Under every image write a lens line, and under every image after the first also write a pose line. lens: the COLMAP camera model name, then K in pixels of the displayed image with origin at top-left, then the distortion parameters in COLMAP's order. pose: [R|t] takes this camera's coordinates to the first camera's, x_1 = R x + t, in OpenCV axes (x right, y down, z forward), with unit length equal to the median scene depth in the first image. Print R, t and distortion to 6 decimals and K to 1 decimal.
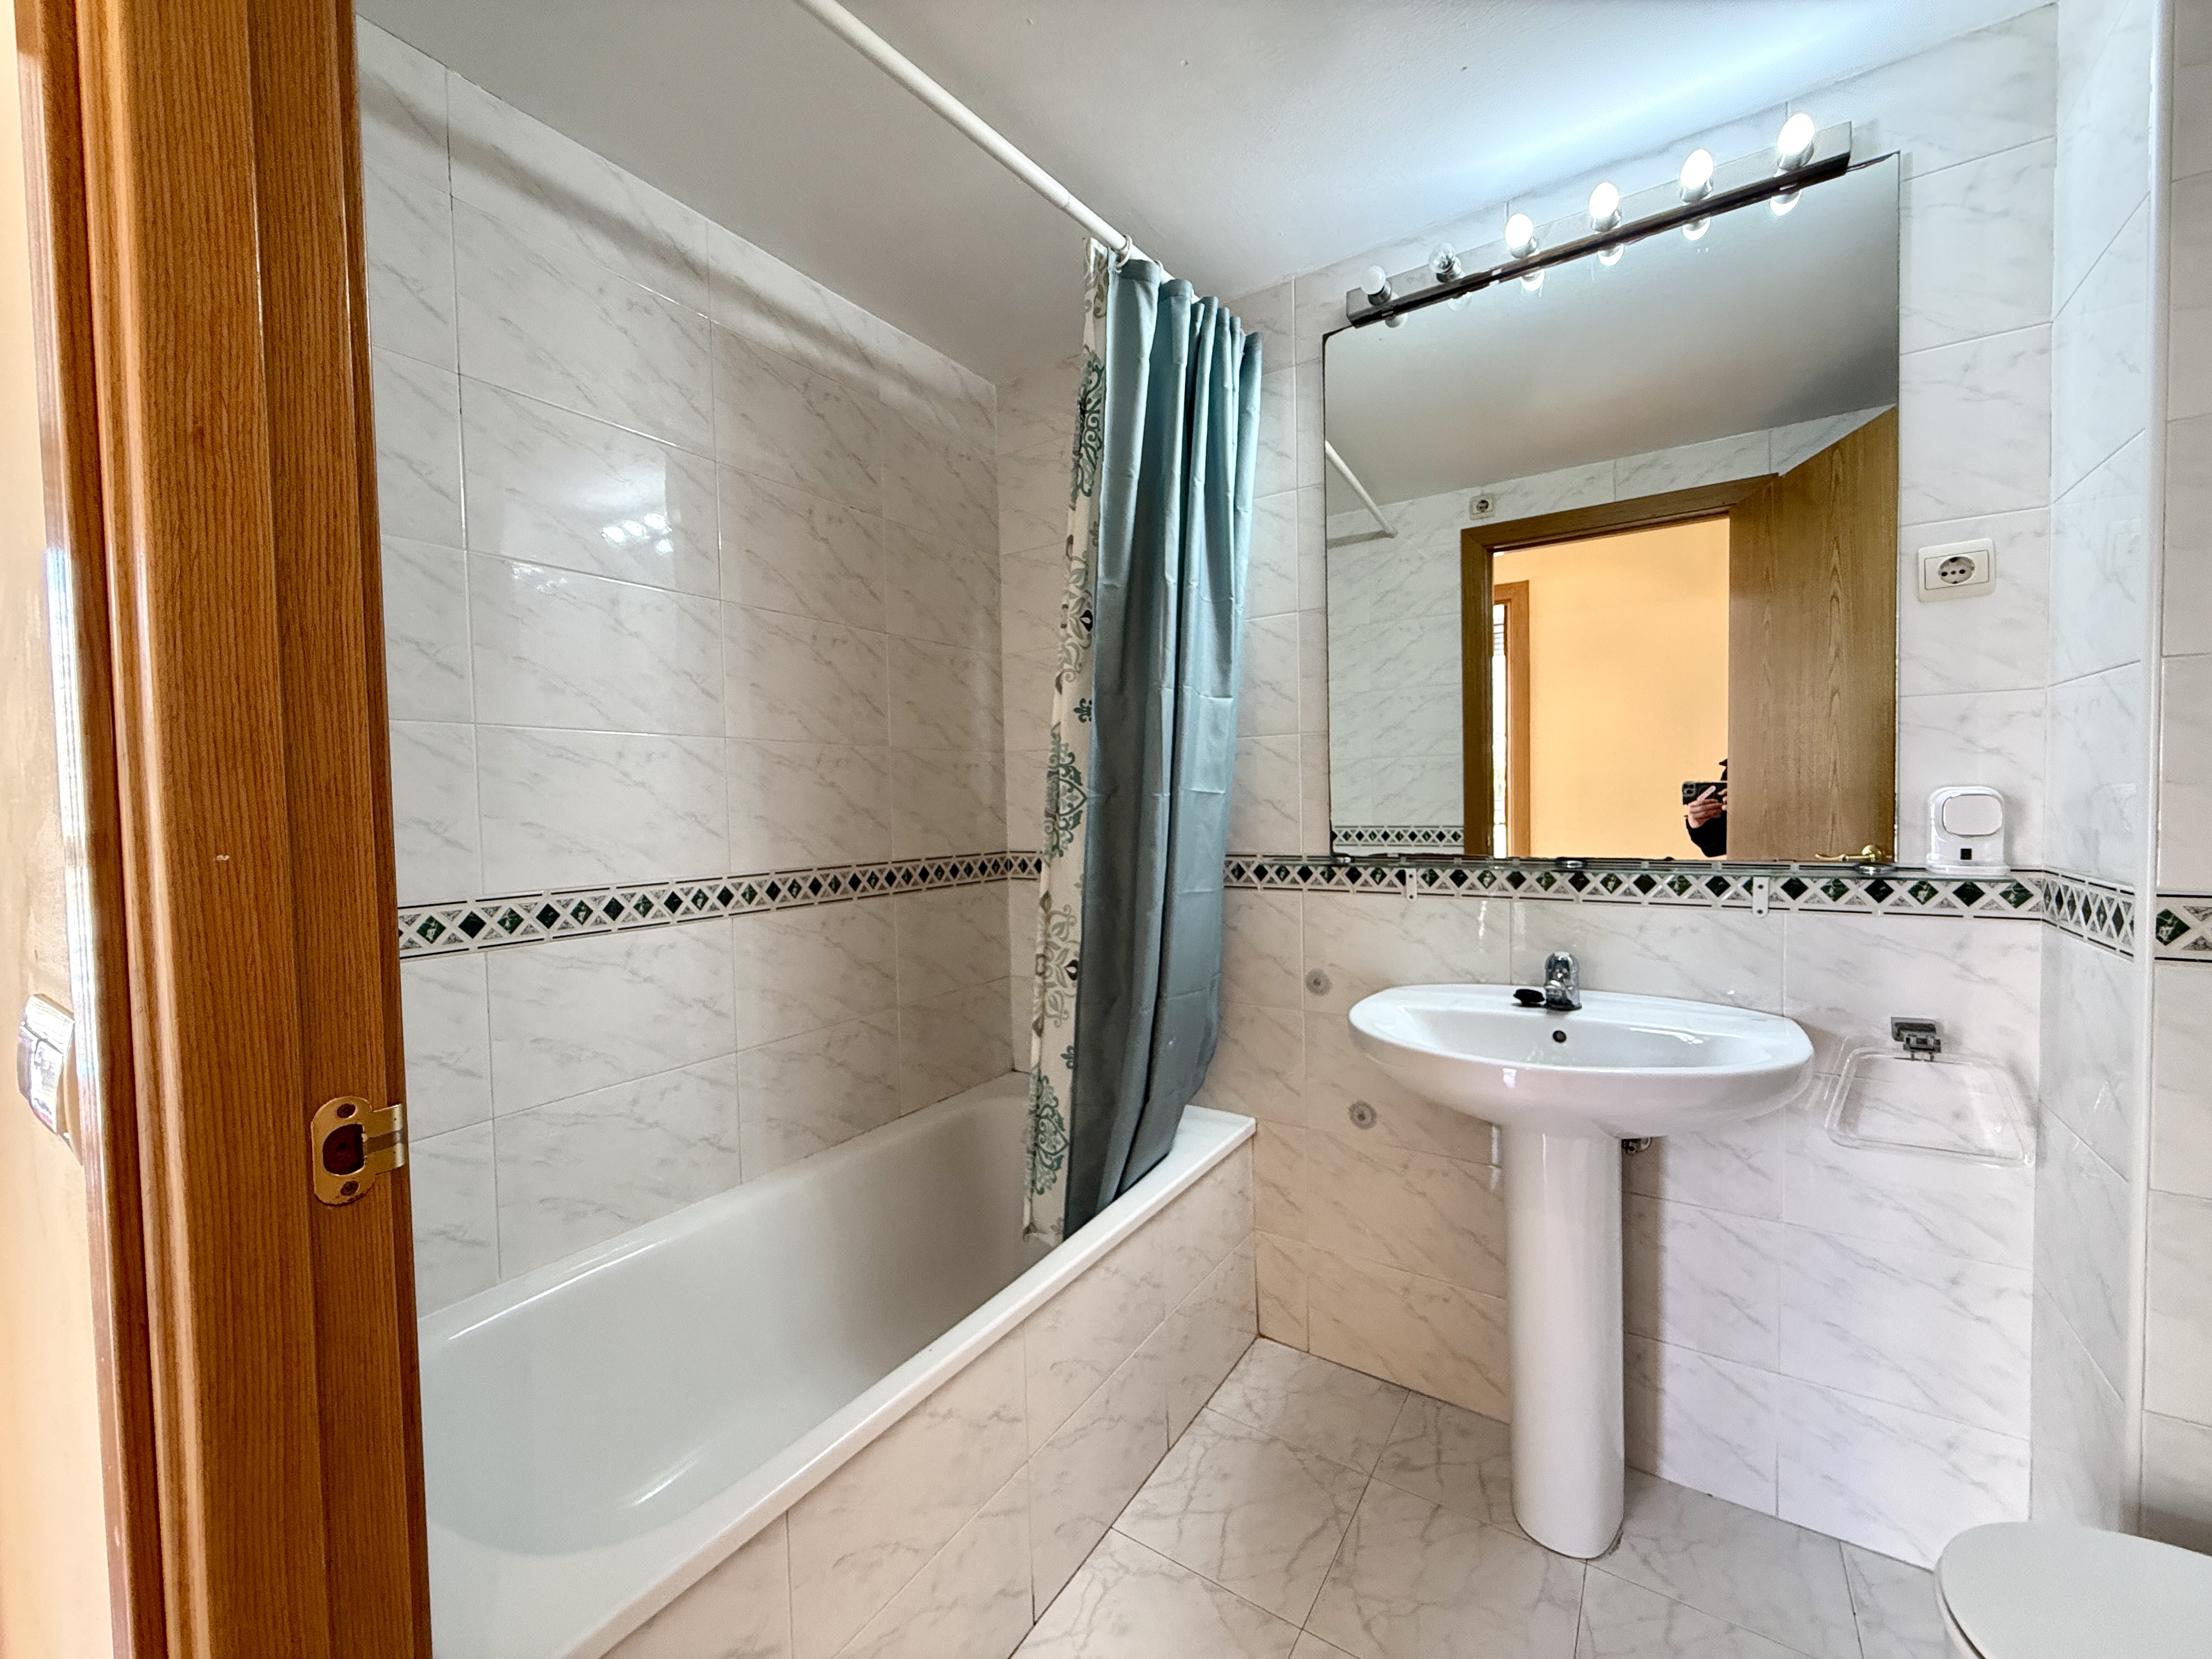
lens RADIAL K [[876.8, 0, 1118.1], [0, 876.8, 832.2], [0, 0, 1]] dist [0.001803, -0.000486]
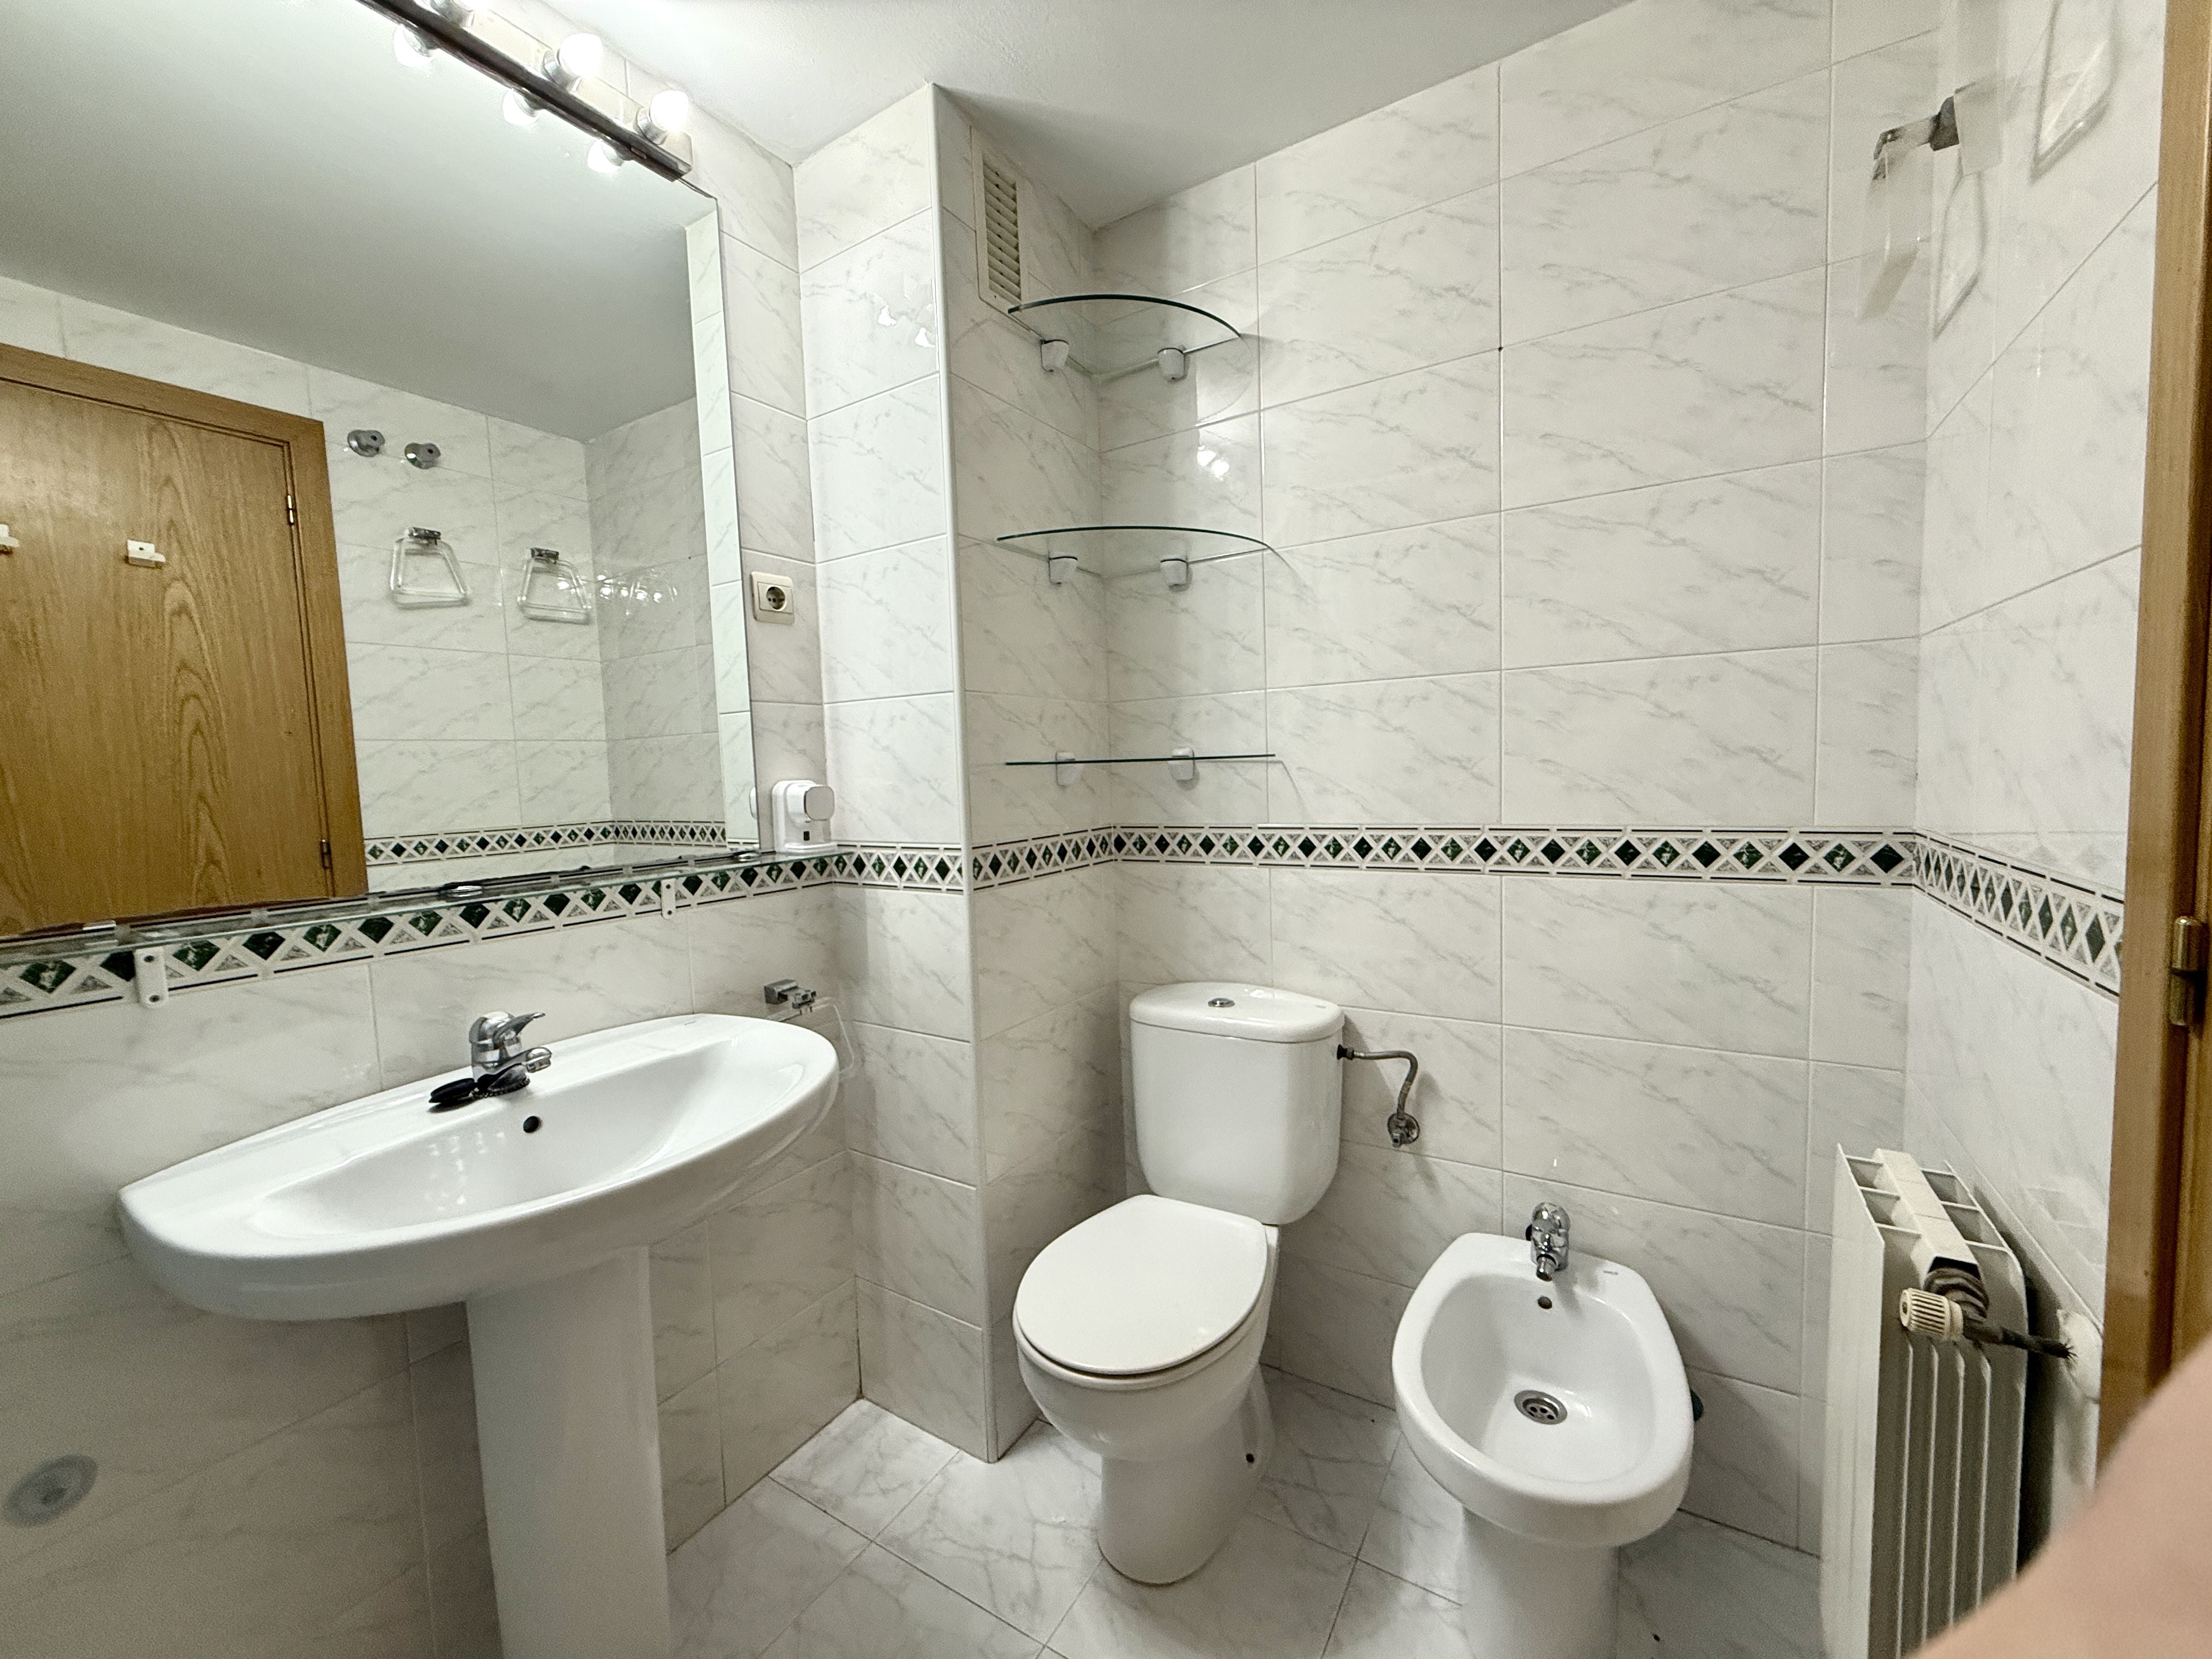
lens RADIAL K [[876.8, 0, 1096.3], [0, 876.8, 833.7], [0, 0, 1]] dist [0.001803, -0.000486]
pose [[-0.014323, -0.053367, 0.998472, -0.204630], [0.072791, 0.995869, 0.054272, -0.012051], [-0.997244, 0.073457, -0.010380, 0.493240]]
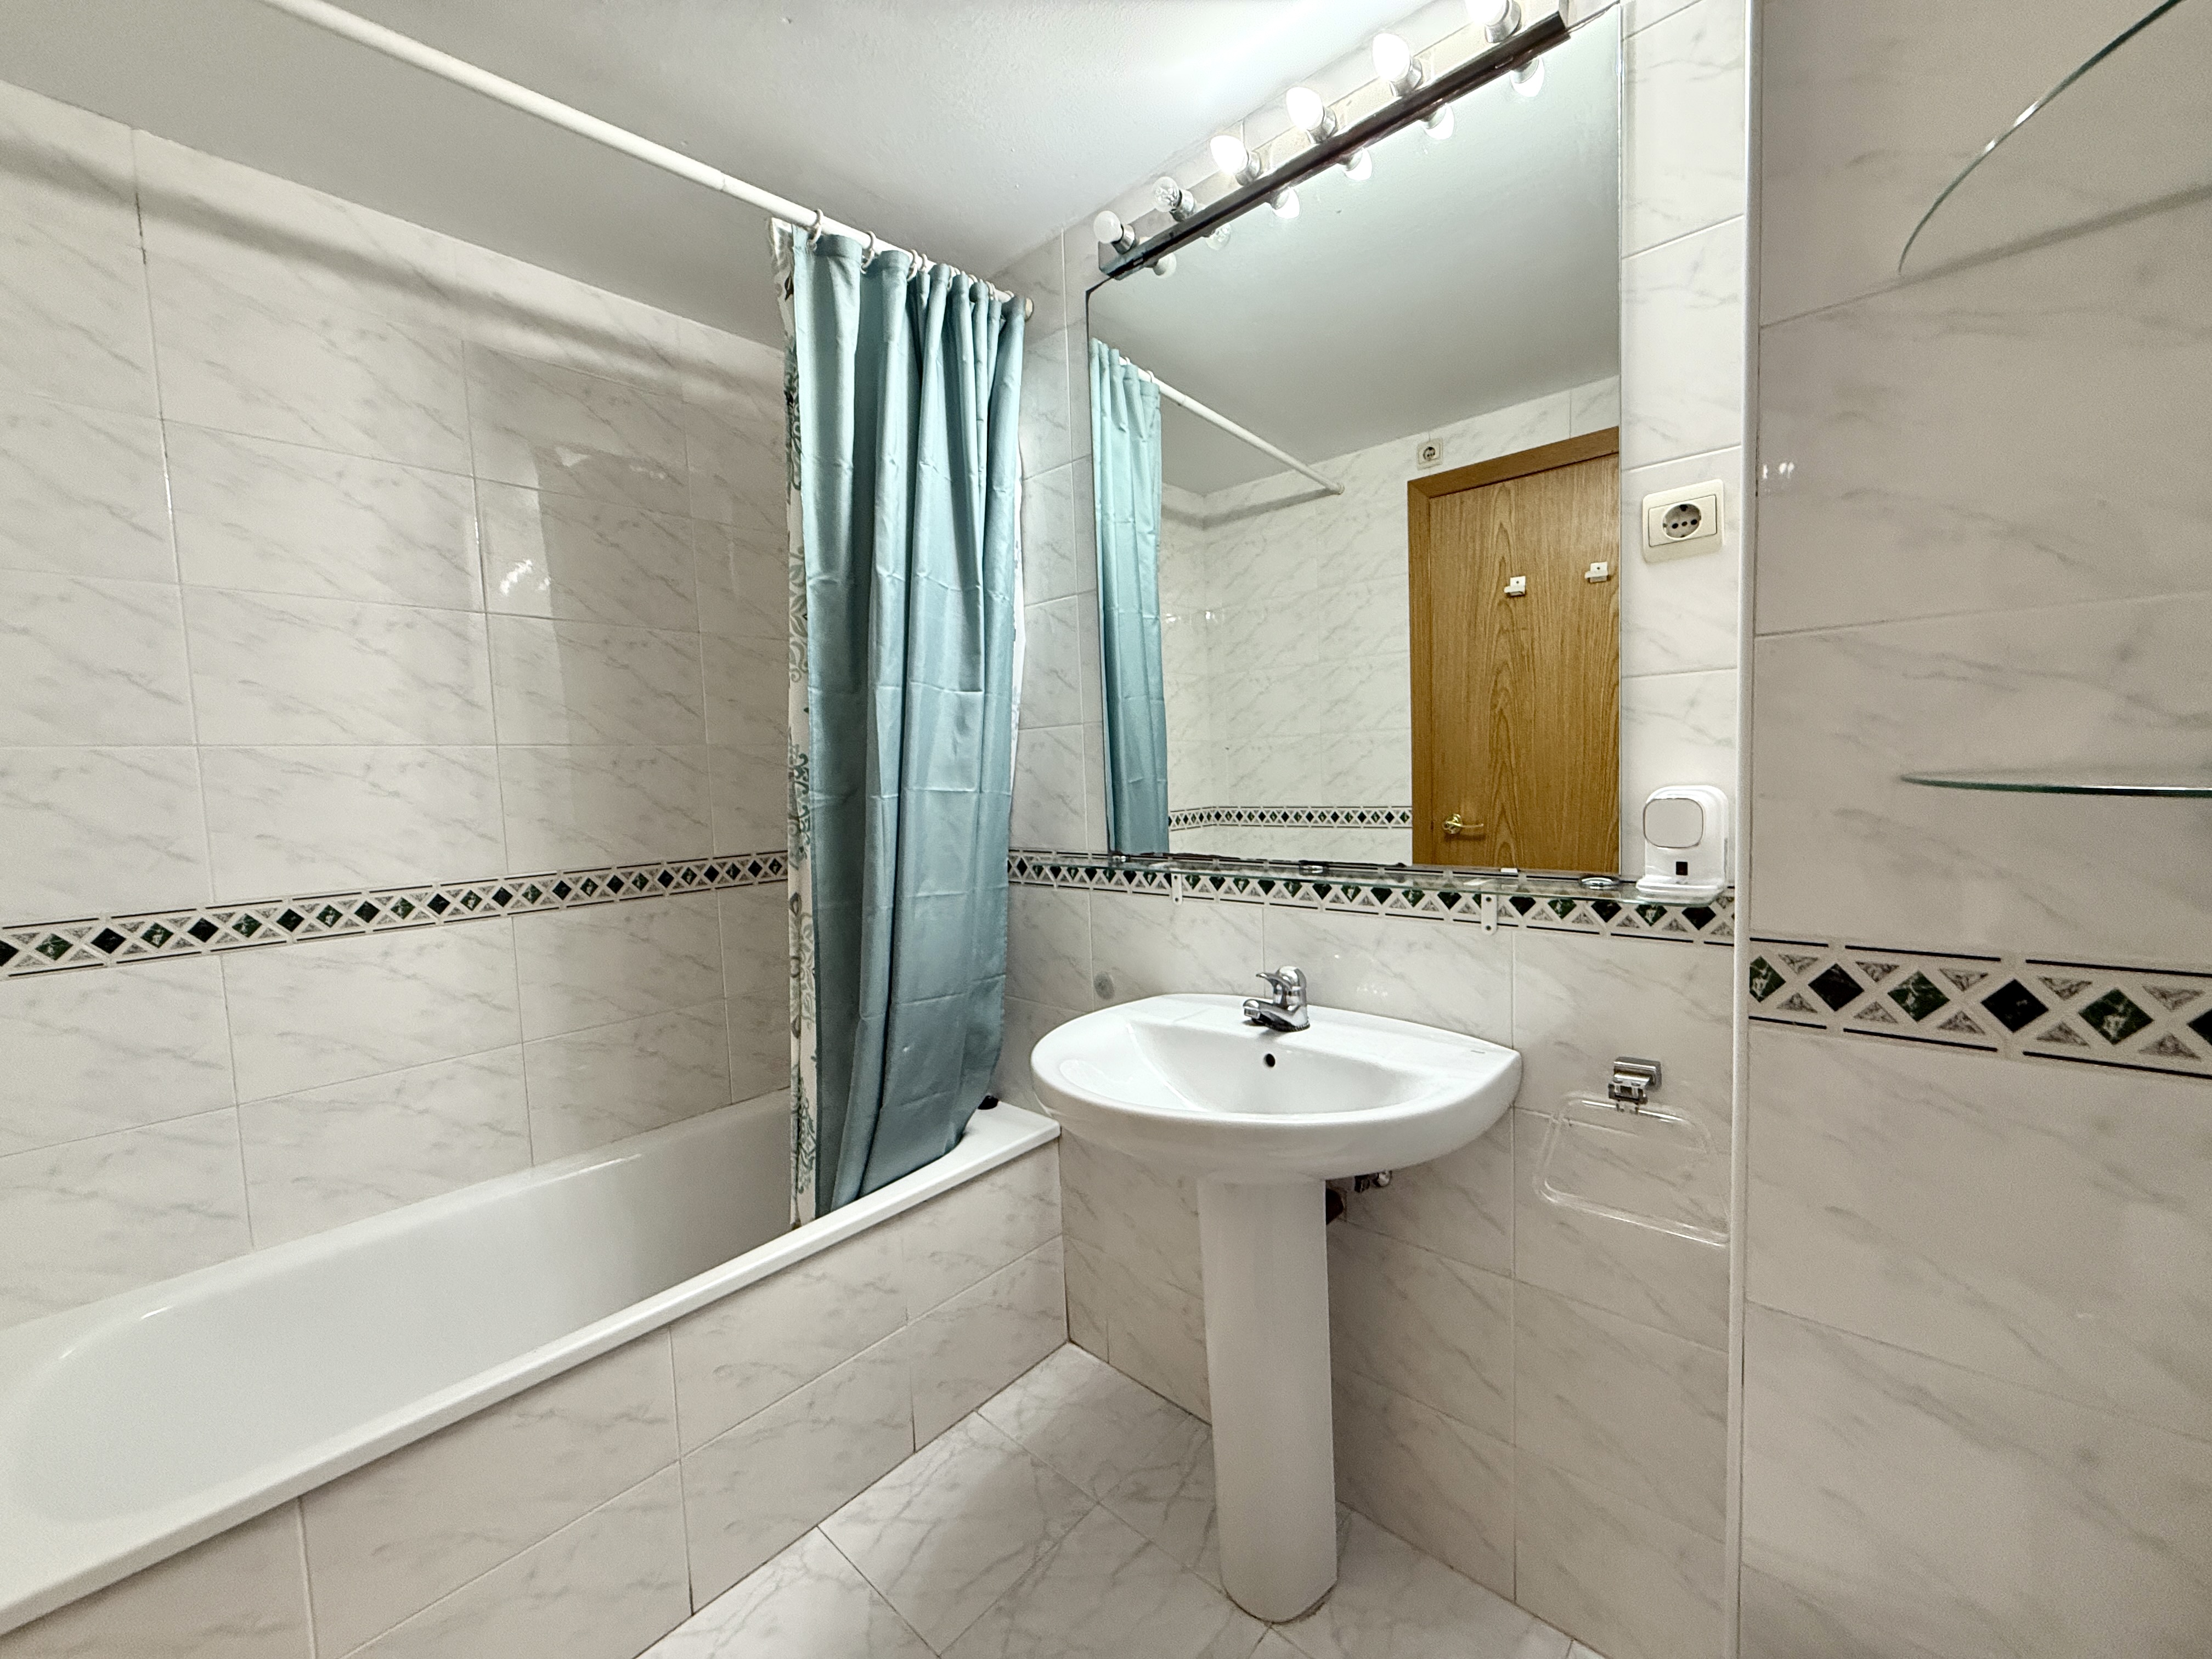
lens RADIAL K [[876.8, 0, 1109.9], [0, 876.8, 832.8], [0, 0, 1]] dist [0.001803, -0.000486]
pose [[0.987874, -0.005027, -0.155174, 0.453214], [0.011131, 0.999197, 0.038495, -0.037574], [0.154856, -0.039756, 0.987137, 0.080911]]
